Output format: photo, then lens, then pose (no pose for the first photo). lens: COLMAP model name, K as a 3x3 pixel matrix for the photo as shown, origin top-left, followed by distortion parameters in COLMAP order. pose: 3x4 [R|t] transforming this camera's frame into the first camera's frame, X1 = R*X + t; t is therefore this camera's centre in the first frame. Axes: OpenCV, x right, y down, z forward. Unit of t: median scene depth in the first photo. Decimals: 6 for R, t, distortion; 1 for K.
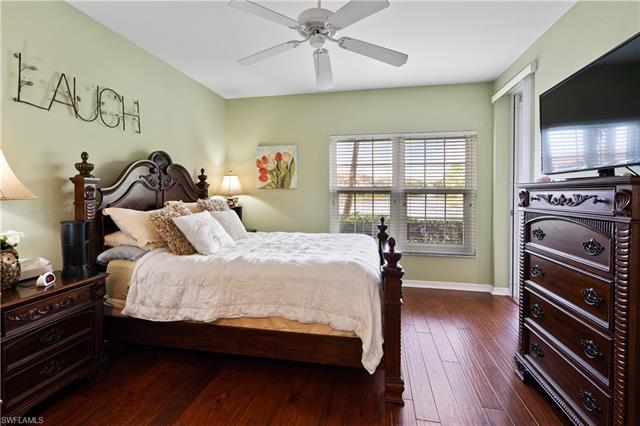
lens RADIAL K [[293.3, 0, 316.5], [0, 293.3, 194.4], [0, 0, 1]] dist [-0.005812, 0.001861]
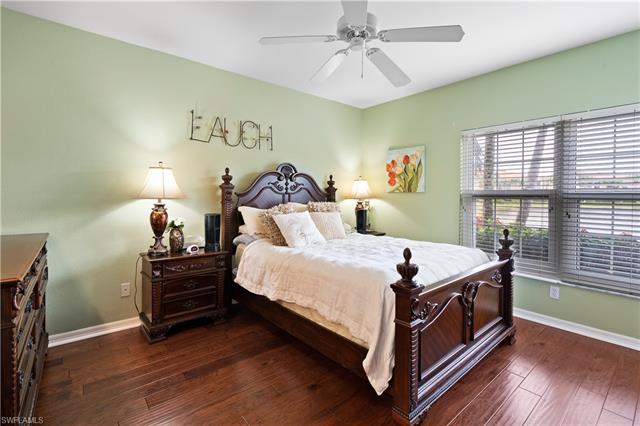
lens RADIAL K [[293.3, 0, 317.1], [0, 293.3, 197.6], [0, 0, 1]] dist [-0.005812, 0.001861]
pose [[0.784087, 0.009168, -0.620583, 0.448942], [-0.011588, 0.999933, 0.000131, -0.000732], [0.620543, 0.007088, 0.784141, 0.119690]]
